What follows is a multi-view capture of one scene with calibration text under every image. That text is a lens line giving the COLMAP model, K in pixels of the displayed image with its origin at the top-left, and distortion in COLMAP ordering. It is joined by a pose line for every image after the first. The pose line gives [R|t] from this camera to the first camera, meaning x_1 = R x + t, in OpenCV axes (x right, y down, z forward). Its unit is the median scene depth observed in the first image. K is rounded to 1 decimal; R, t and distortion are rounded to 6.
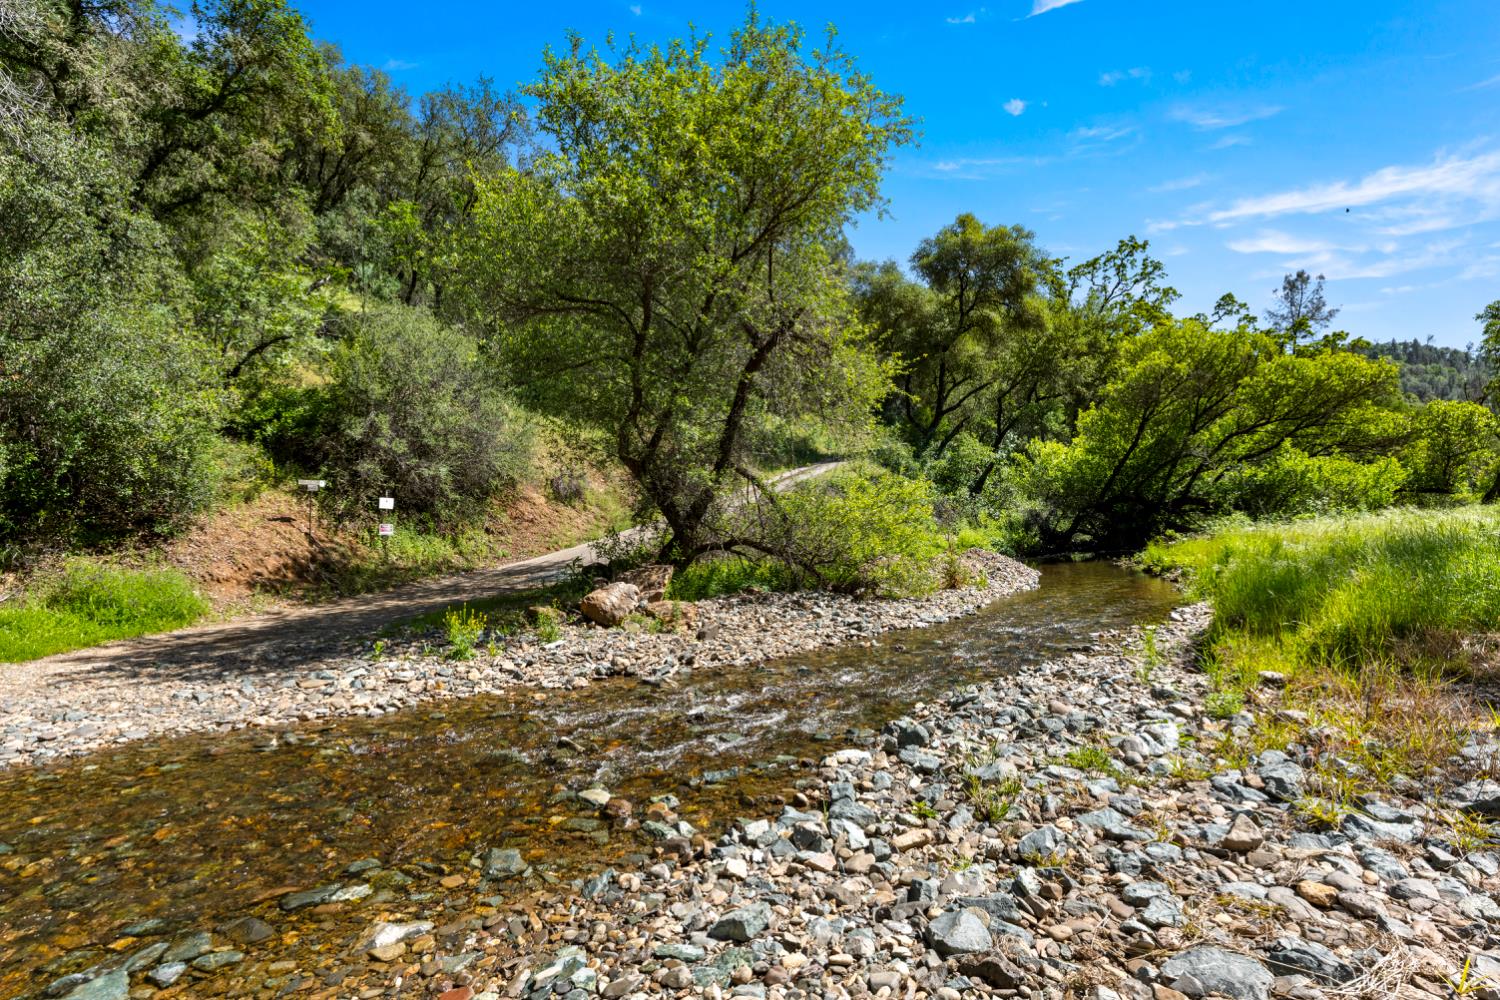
lens RADIAL K [[718.0, 0, 750.0], [0, 718.0, 500.0], [0, 0, 1]] dist [0.001027, 0.000556]
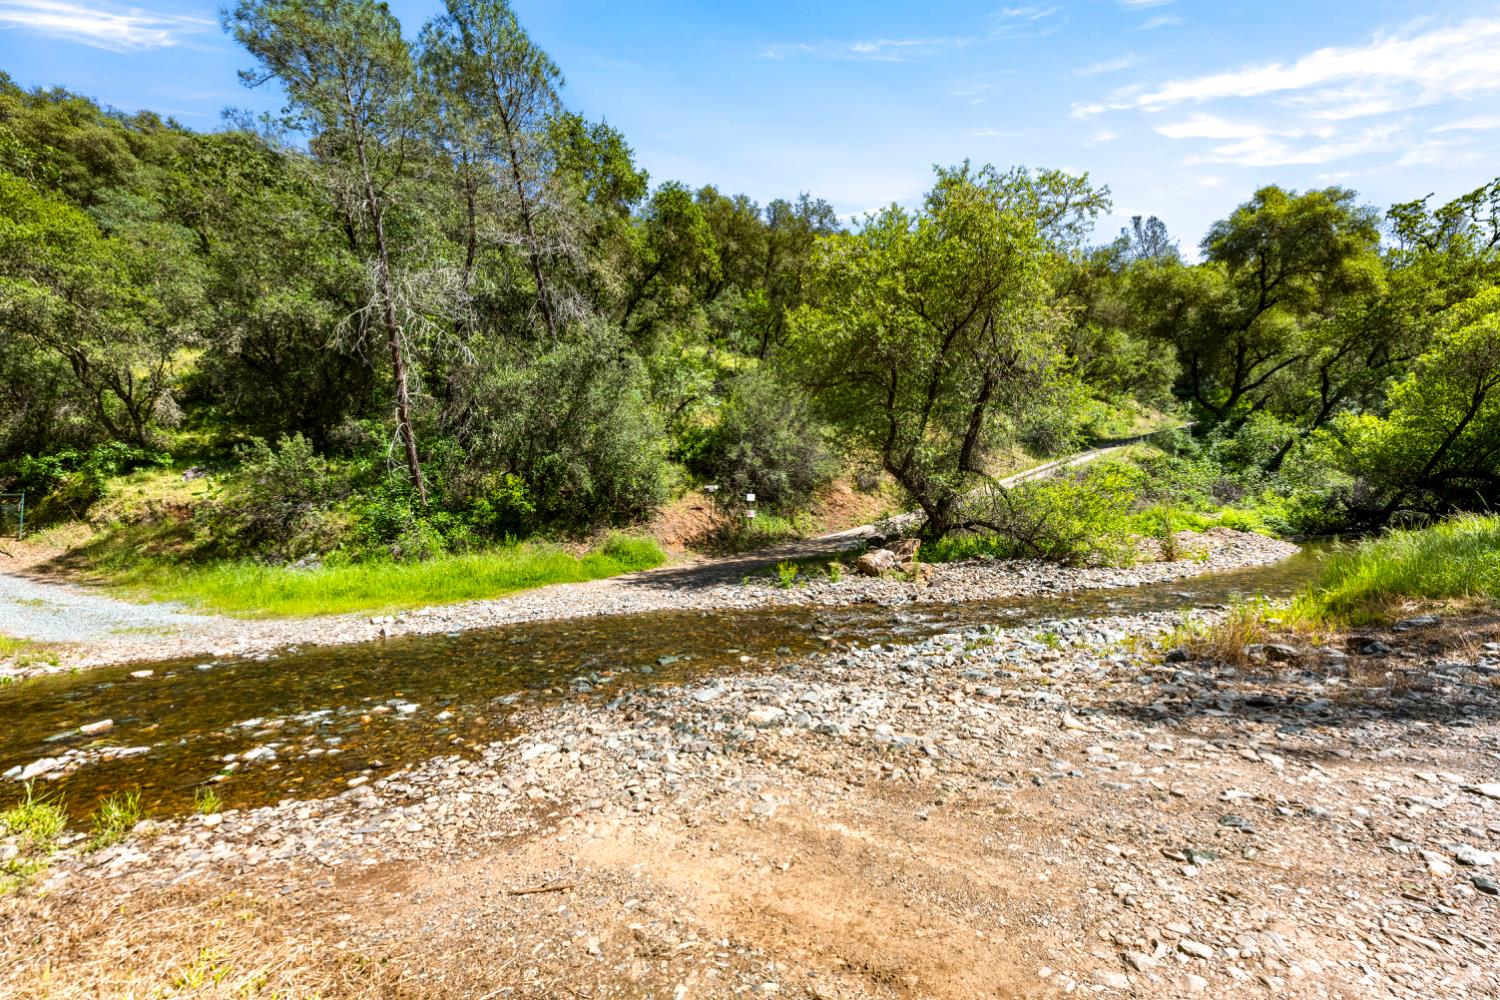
lens RADIAL K [[577.4, 0, 750.0], [0, 577.4, 500.0], [0, 0, 1]] dist [-0.001529, -0.000036]
pose [[0.888178, -0.015407, -0.459241, 0.090947], [0.028411, 0.999367, 0.021420, -0.018034], [0.458620, -0.032073, 0.888053, -0.159305]]
